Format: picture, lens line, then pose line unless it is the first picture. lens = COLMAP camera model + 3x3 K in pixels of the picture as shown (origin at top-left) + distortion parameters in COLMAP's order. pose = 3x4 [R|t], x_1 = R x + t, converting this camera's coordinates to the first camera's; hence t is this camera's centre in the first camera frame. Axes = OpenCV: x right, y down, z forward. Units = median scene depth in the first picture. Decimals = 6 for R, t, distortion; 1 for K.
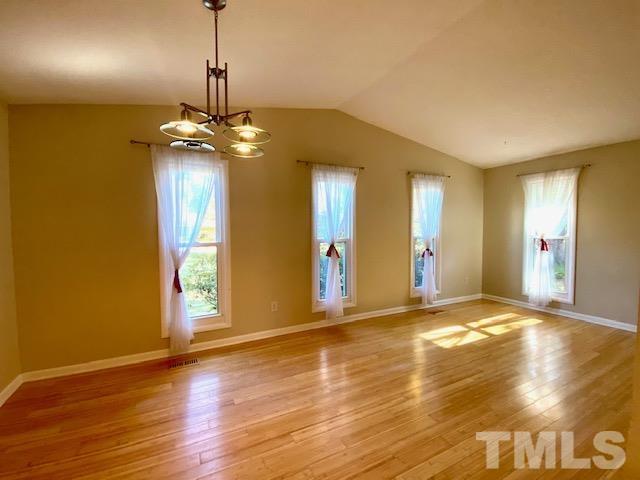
lens RADIAL K [[282.3, 0, 316.8], [0, 282.3, 240.0], [0, 0, 1]] dist [0.001114, -0.000186]
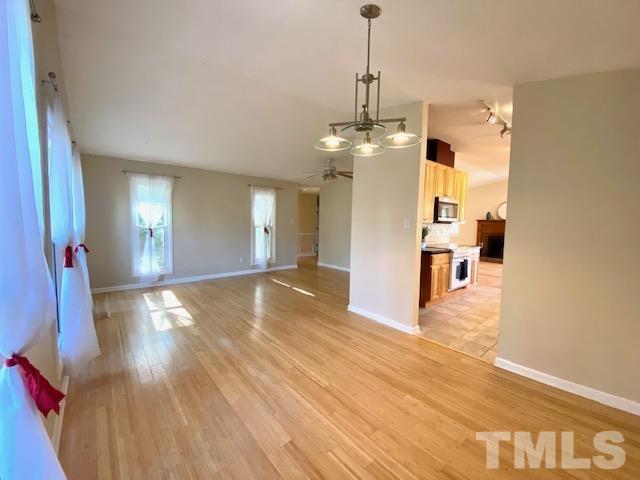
lens RADIAL K [[264.8, 0, 319.1], [0, 264.8, 243.3], [0, 0, 1]] dist [-0.000233, -0.000871]
pose [[-0.239179, -0.077402, 0.967886, -0.574394], [0.029783, 0.995764, 0.086992, -0.019579], [-0.970519, 0.049633, -0.235860, 0.625113]]
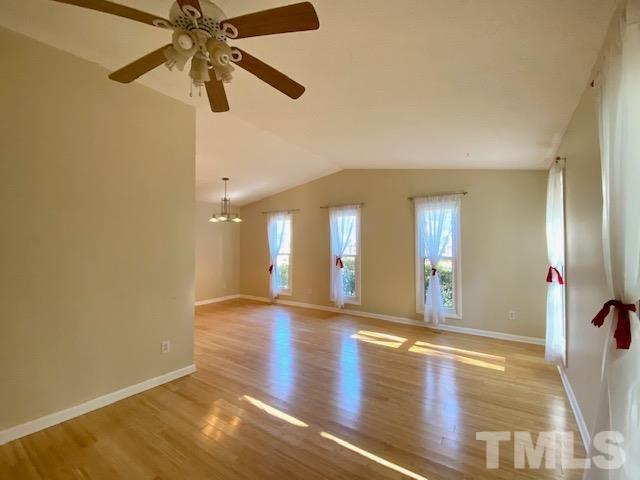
lens RADIAL K [[282.3, 0, 317.2], [0, 282.3, 241.5], [0, 0, 1]] dist [0.001114, -0.000186]
pose [[0.477397, -0.006464, -0.878664, 1.306128], [-0.041142, 0.998712, -0.029701, -0.022056], [0.877724, 0.050329, 0.476516, 0.173781]]
